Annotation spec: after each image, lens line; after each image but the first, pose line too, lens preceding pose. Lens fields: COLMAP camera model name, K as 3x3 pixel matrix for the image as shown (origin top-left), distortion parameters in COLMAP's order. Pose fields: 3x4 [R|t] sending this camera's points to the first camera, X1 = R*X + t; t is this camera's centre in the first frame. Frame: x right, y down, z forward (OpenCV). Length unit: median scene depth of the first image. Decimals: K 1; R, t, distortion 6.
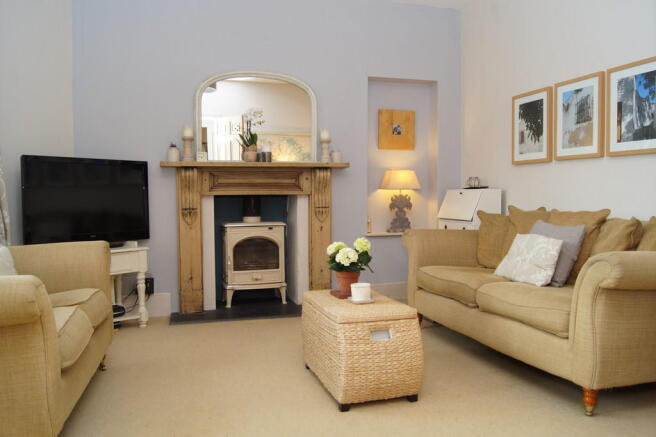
lens RADIAL K [[549.2, 0, 328.0], [0, 549.2, 218.5], [0, 0, 1]] dist [-0.004859, -0.001721]
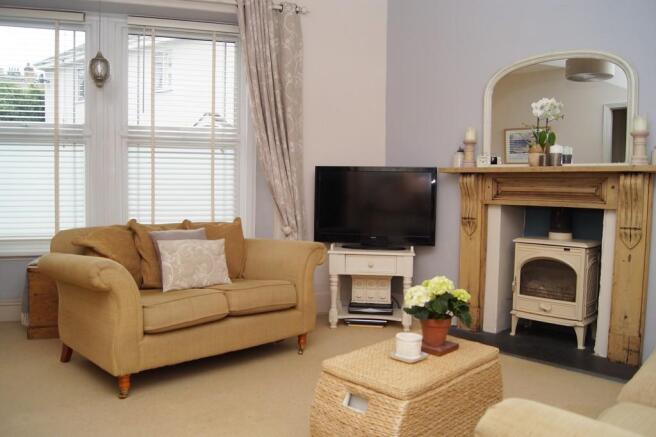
lens RADIAL K [[533.7, 0, 328.0], [0, 533.7, 218.5], [0, 0, 1]] dist [-0.009322, -0.003554]
pose [[0.532999, 0.067366, -0.843430, 0.361047], [-0.063470, 0.997200, 0.039539, -0.035670], [0.843732, 0.032458, 0.535783, 0.305380]]
